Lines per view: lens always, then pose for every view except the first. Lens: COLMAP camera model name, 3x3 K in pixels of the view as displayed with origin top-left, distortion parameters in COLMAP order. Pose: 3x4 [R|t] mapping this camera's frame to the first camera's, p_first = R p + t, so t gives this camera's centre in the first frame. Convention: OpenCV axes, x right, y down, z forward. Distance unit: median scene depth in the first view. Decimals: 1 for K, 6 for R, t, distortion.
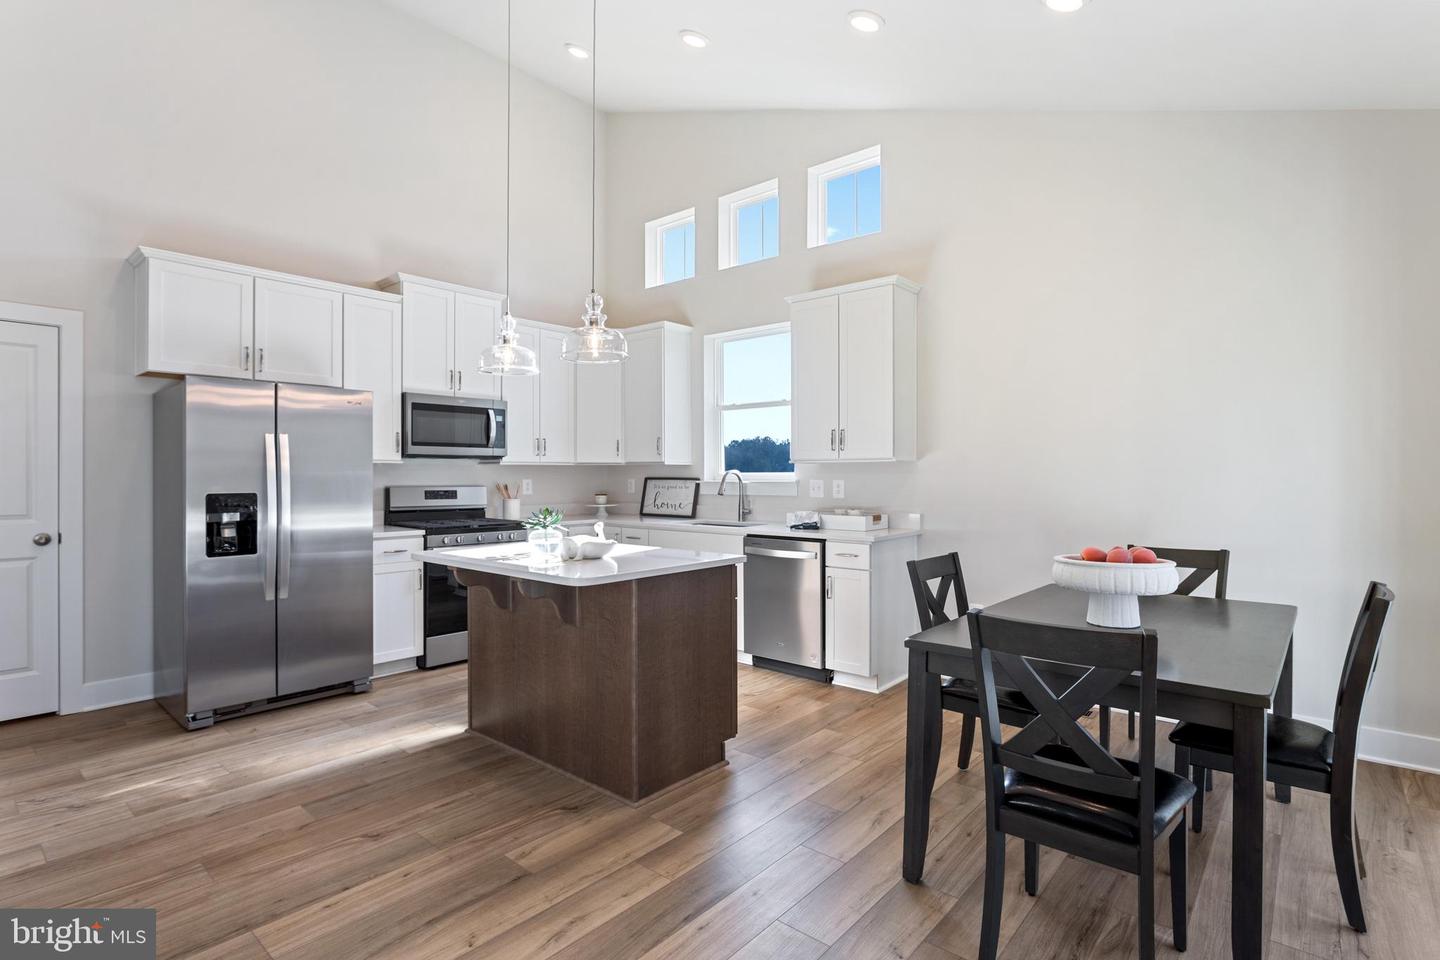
lens RADIAL K [[713.5, 0, 720.0], [0, 713.5, 480.0], [0, 0, 1]] dist [-0.000941, -0.000267]
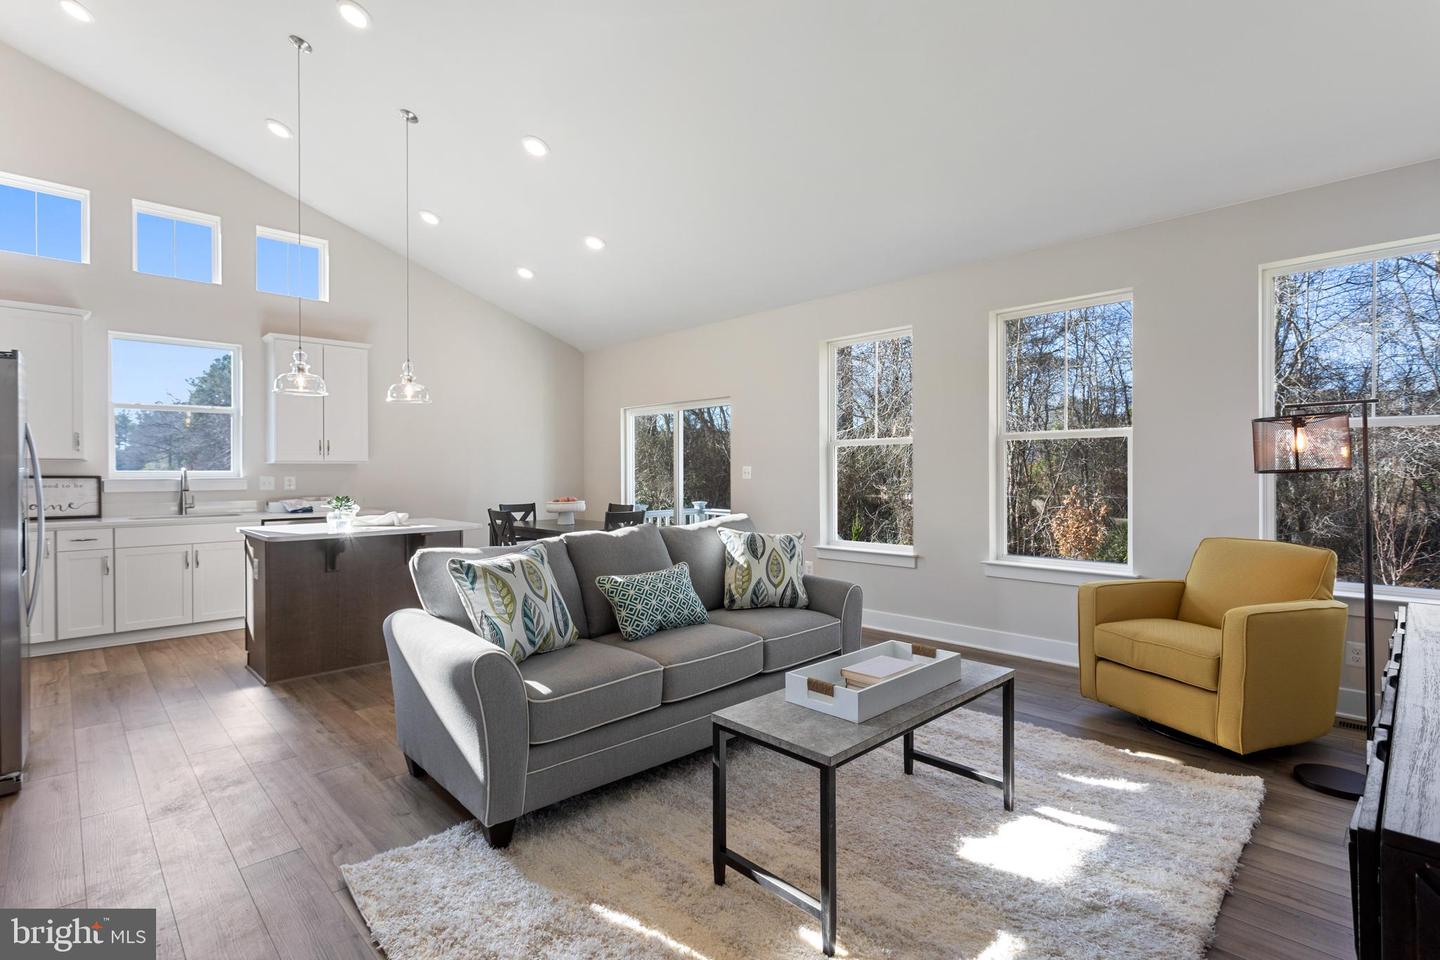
lens RADIAL K [[675.5, 0, 720.0], [0, 675.5, 480.0], [0, 0, 1]] dist [0.125884, 0.000010]
pose [[0.096485, -0.013031, 0.995249, -1.237163], [0.005905, 0.999904, 0.012520, -0.005754], [-0.995317, 0.004669, 0.096553, 0.101630]]
